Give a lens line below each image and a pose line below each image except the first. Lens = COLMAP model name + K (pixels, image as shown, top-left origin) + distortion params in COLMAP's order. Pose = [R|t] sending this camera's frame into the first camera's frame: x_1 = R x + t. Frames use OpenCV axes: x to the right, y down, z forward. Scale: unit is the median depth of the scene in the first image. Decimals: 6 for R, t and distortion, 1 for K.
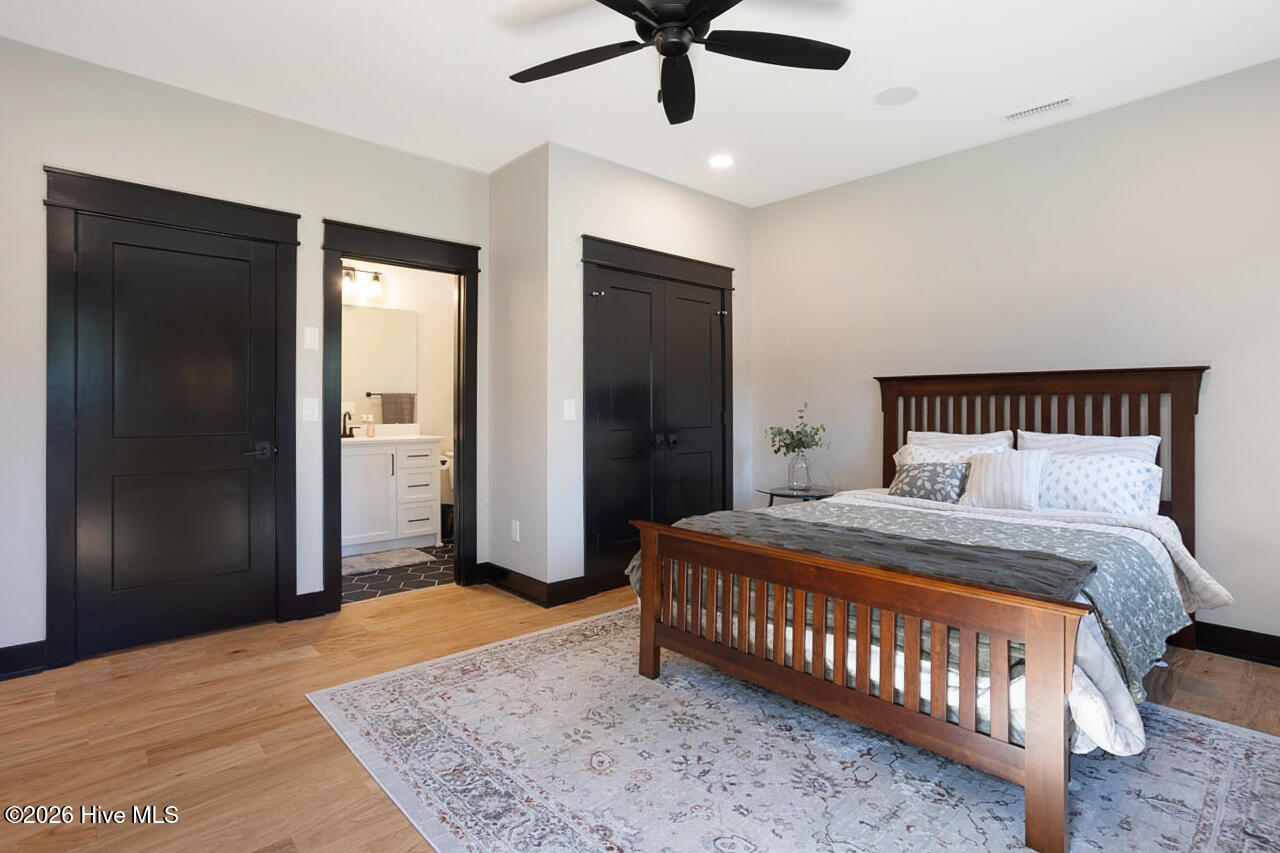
lens RADIAL K [[640.8, 0, 640.0], [0, 640.8, 426.5], [0, 0, 1]] dist [-0.041587, 0.000253]
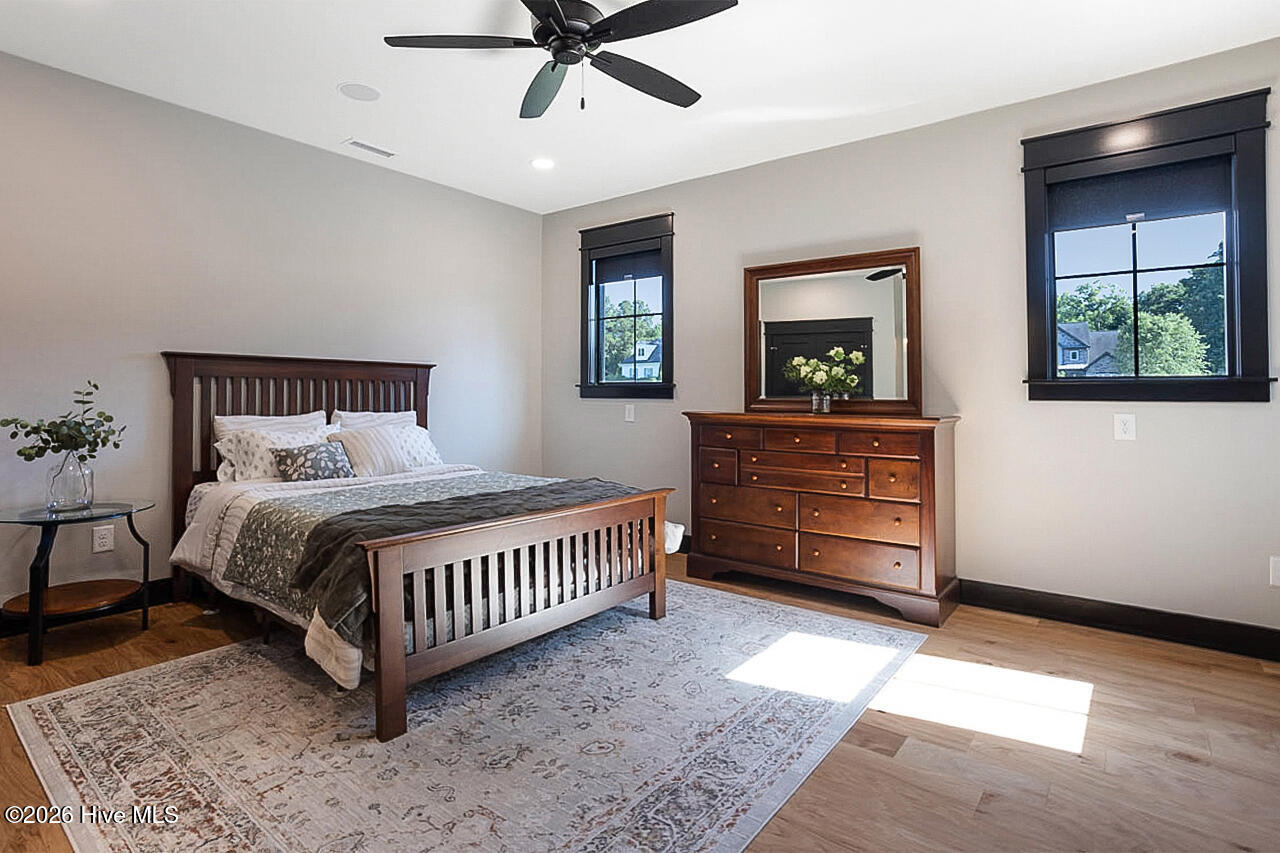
lens RADIAL K [[634.0, 0, 637.8], [0, 634.0, 382.0], [0, 0, 1]] dist [-0.022993, 0.000366]
pose [[-0.157555, 0.016533, 0.987372, -0.731378], [0.021202, 0.999686, -0.013356, -0.021630], [-0.987283, 0.018830, -0.157856, 0.752261]]
